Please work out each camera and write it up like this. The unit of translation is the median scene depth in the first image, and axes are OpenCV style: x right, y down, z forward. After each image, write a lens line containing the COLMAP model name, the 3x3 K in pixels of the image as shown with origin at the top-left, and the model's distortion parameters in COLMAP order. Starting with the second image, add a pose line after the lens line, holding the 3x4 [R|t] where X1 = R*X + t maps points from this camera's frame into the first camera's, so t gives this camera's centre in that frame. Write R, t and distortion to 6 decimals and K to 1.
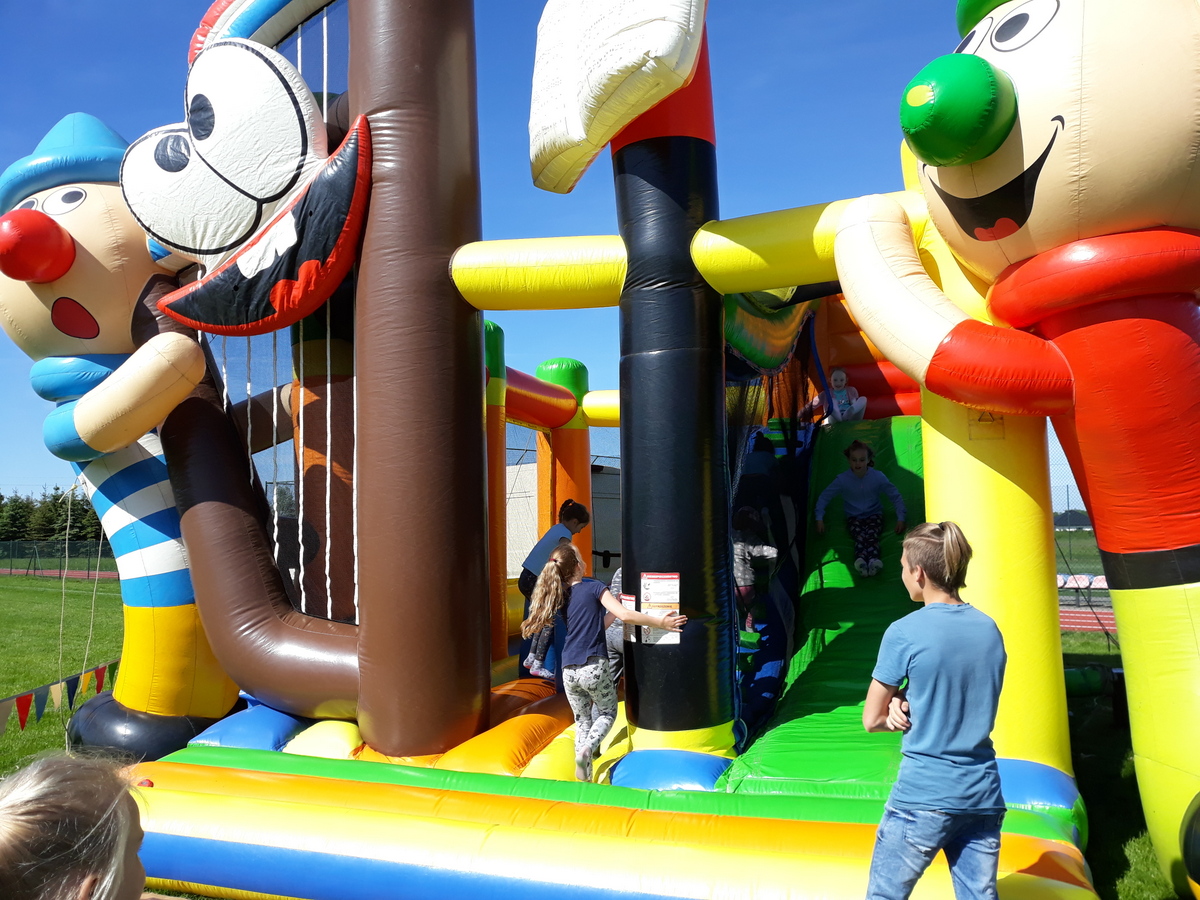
lens RADIAL K [[973.2, 0, 607.5], [0, 973.2, 450.8], [0, 0, 1]] dist [-0.029488, 0.014242]
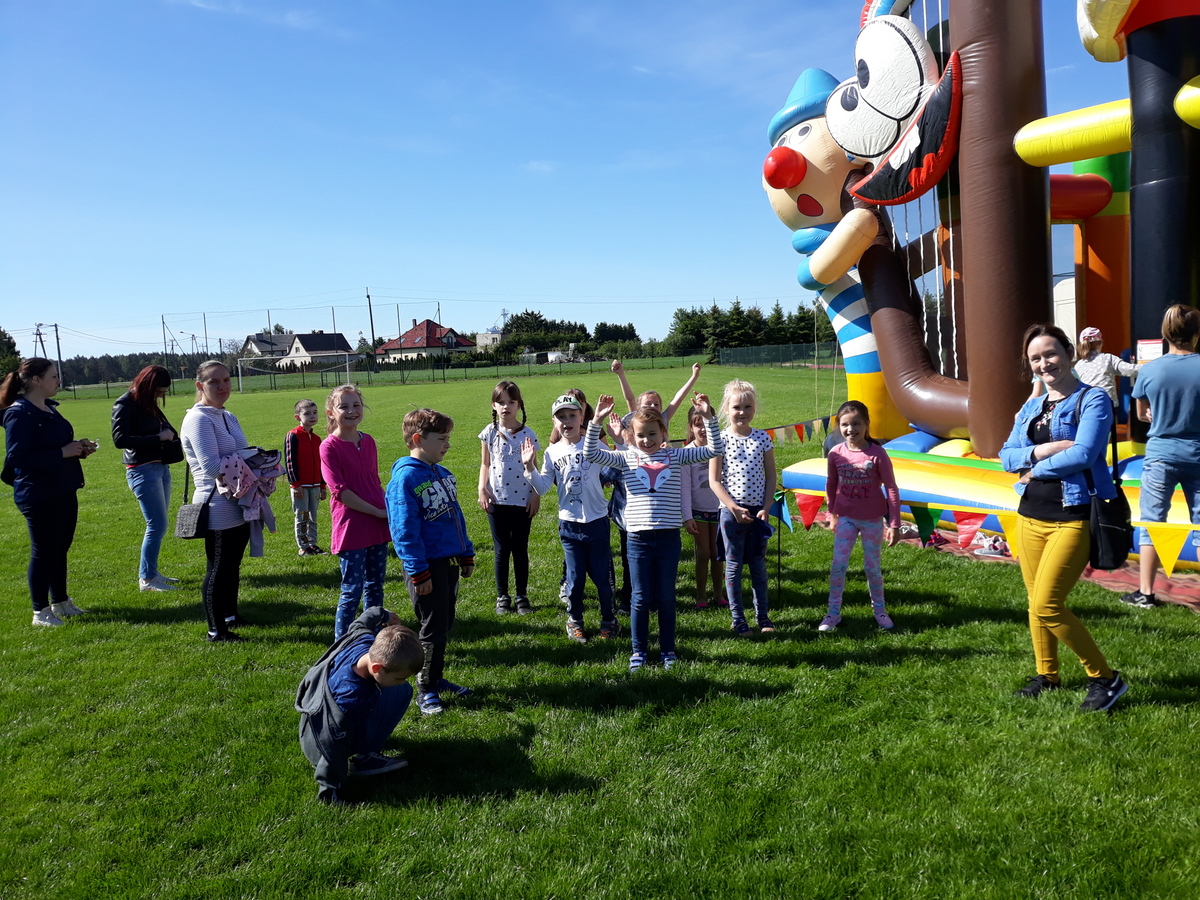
lens RADIAL K [[973.2, 0, 601.6], [0, 973.2, 450.2], [0, 0, 1]] dist [-0.029488, 0.014242]
pose [[0.700215, 0.044668, -0.712534, 0.452546], [0.098663, 0.982410, 0.158544, -0.021055], [0.707082, -0.181316, 0.683491, -0.534028]]
